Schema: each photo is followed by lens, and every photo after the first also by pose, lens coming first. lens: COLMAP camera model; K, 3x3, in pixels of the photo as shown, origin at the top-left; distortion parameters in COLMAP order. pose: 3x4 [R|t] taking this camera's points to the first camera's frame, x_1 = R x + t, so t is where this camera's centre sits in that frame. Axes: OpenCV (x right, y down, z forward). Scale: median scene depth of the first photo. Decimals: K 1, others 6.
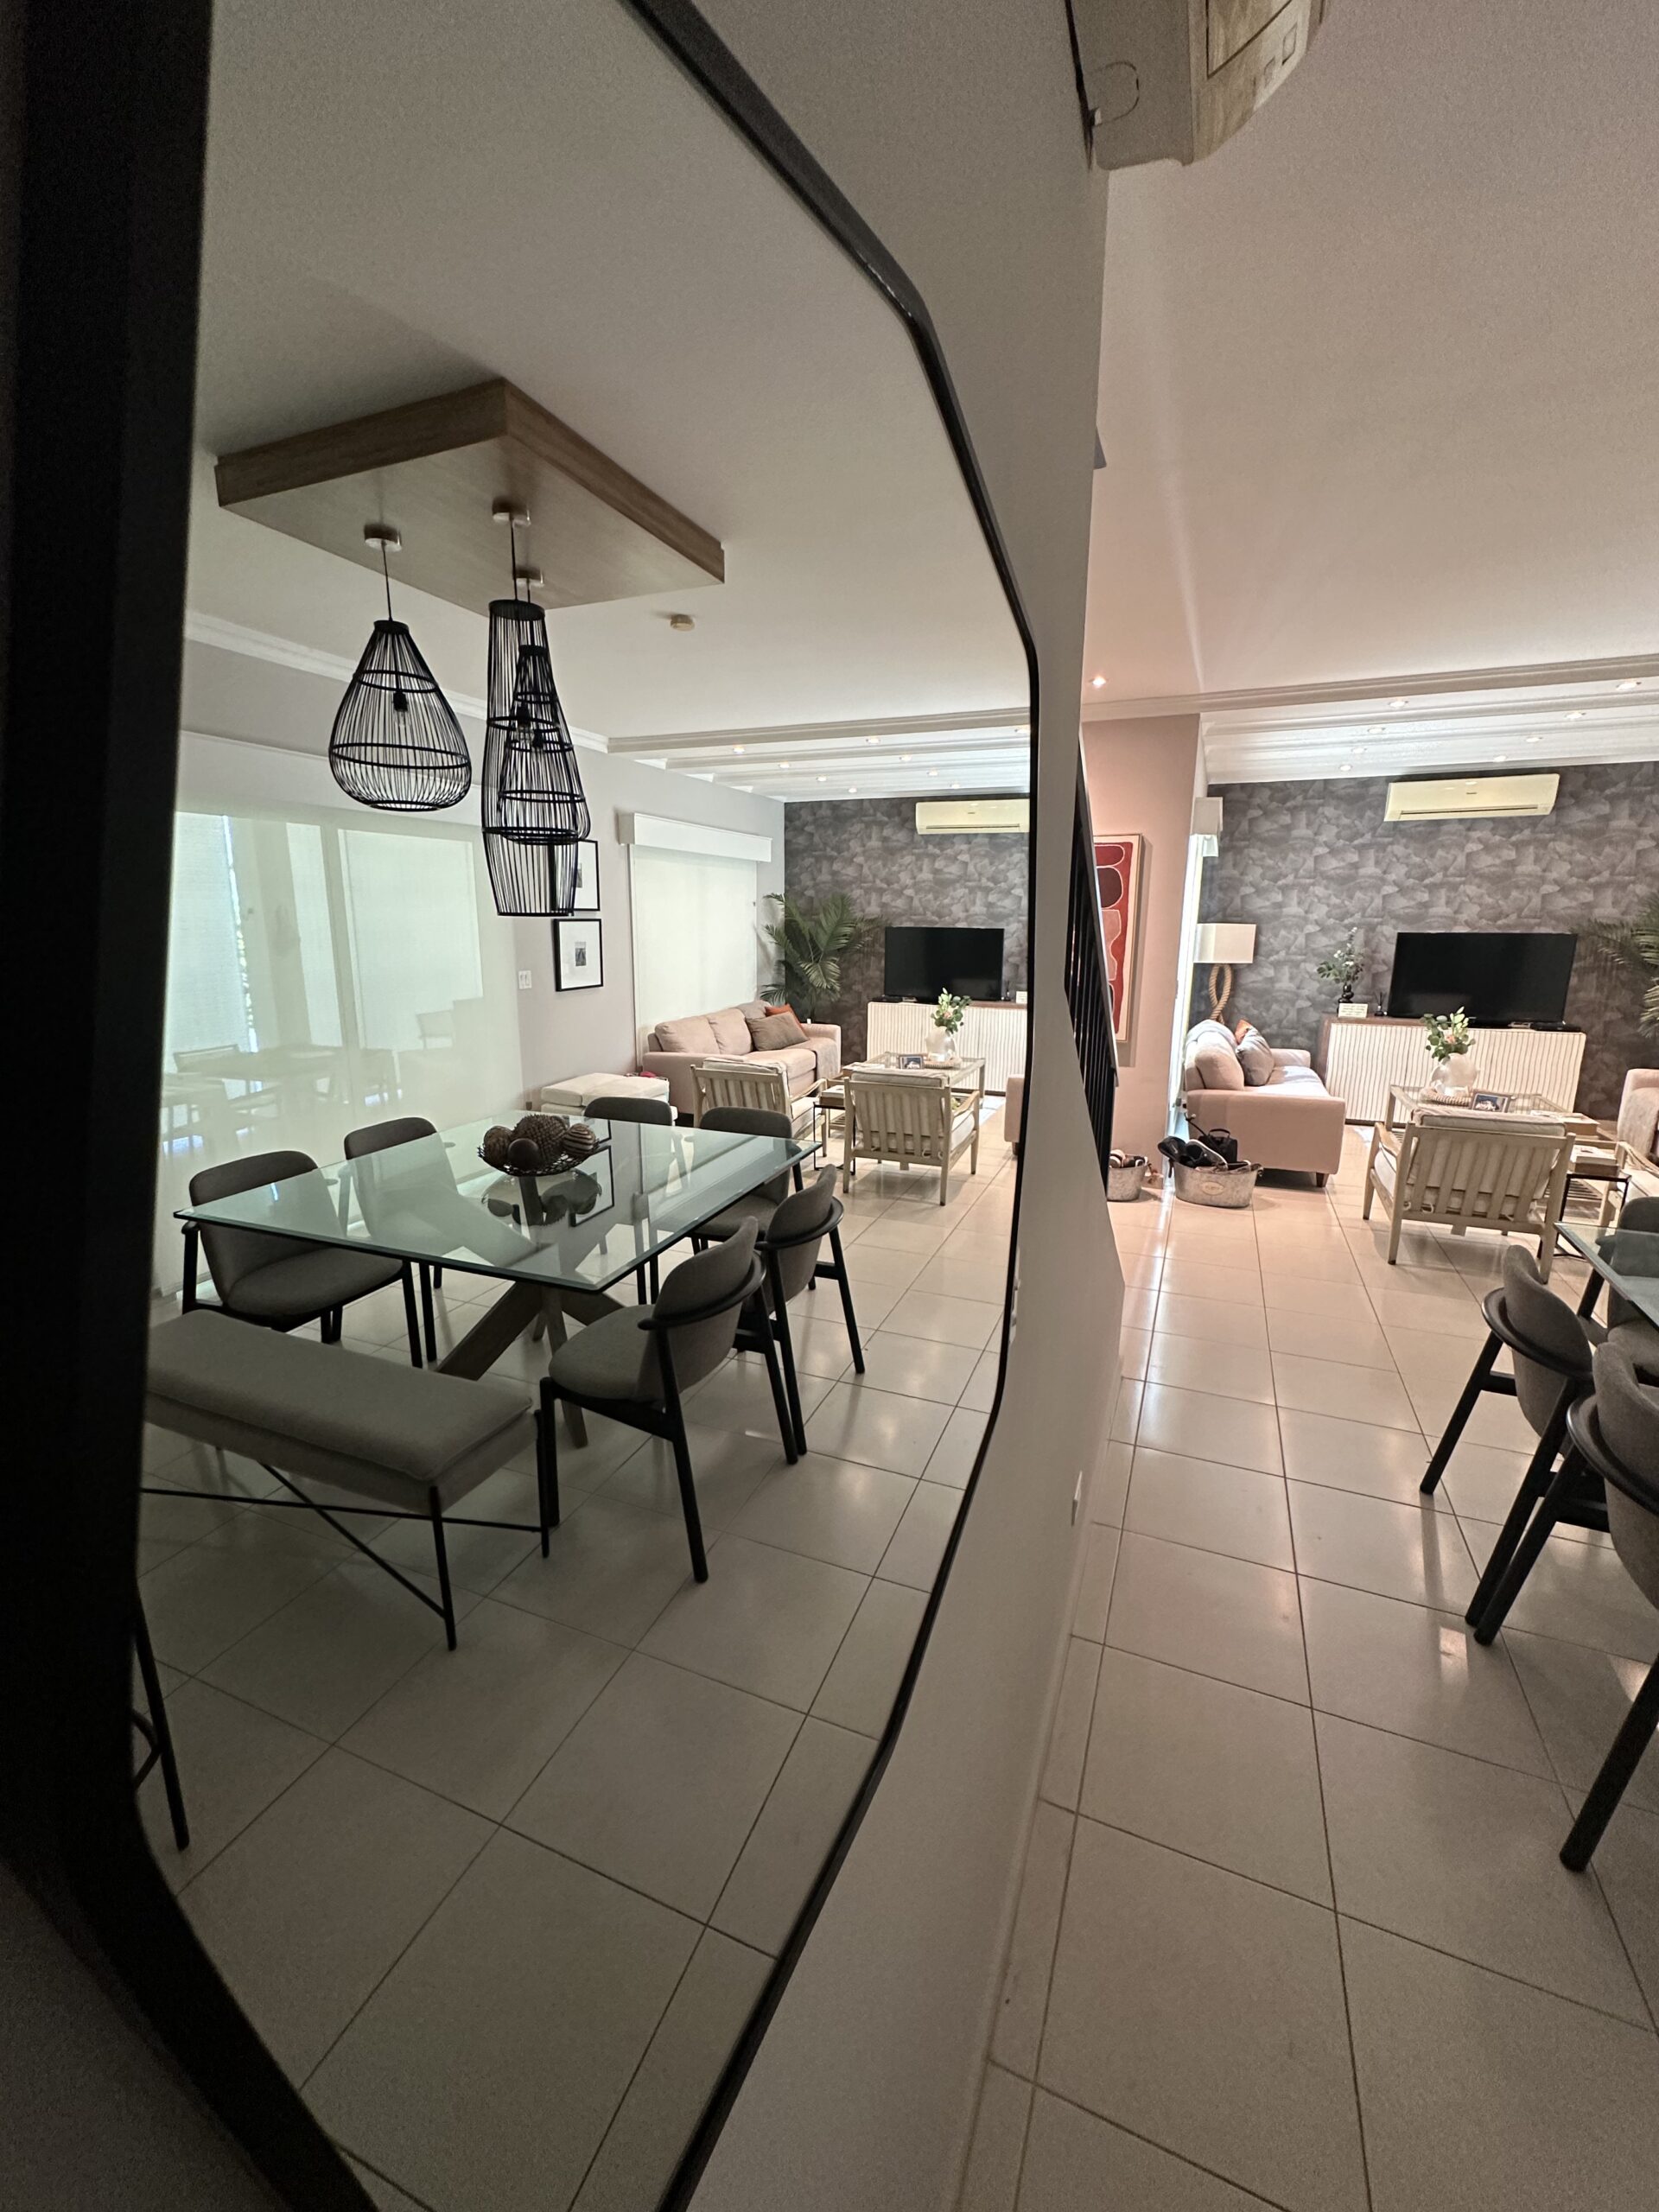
lens RADIAL K [[884.0, 0, 829.1], [0, 884.0, 1108.5], [0, 0, 1]] dist [-0.002581, 0.000658]
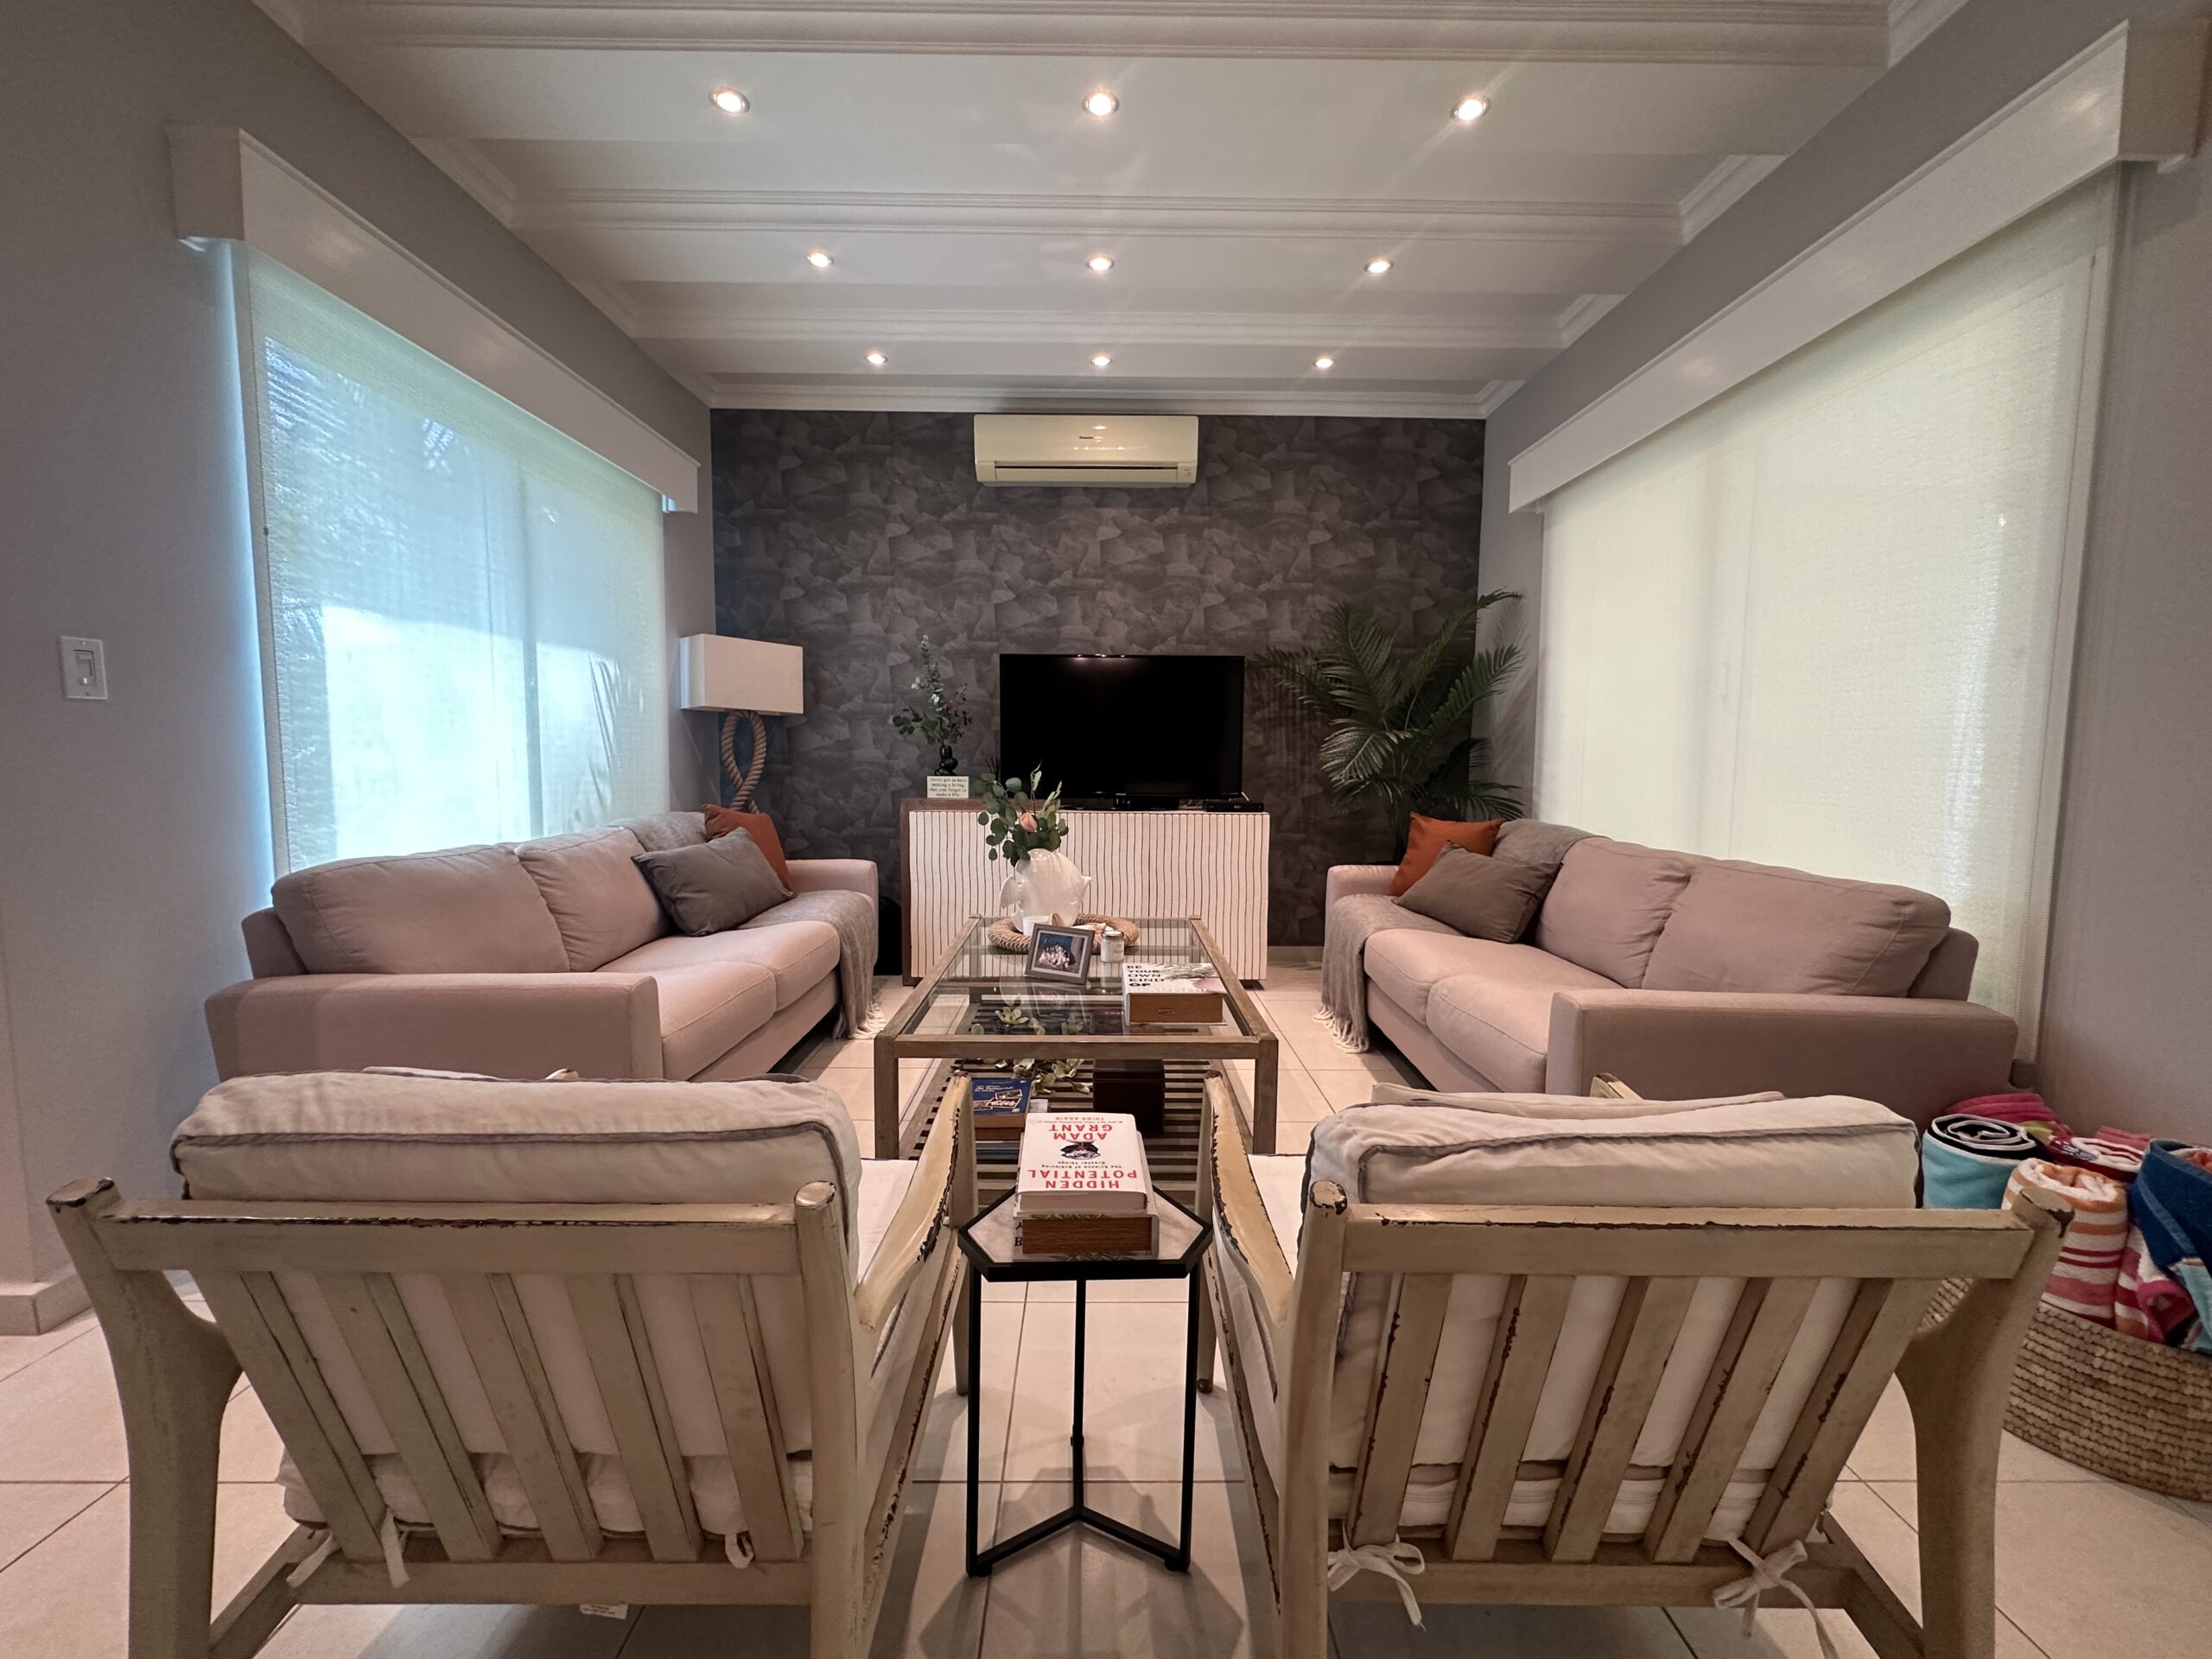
lens RADIAL K [[884.0, 0, 1104.0], [0, 884.0, 828.3], [0, 0, 1]] dist [-0.002581, 0.000658]
pose [[0.914789, -0.025370, 0.403135, 0.474676], [0.076713, 0.990774, -0.111725, -0.012826], [-0.396581, 0.133130, 0.908295, 0.459373]]
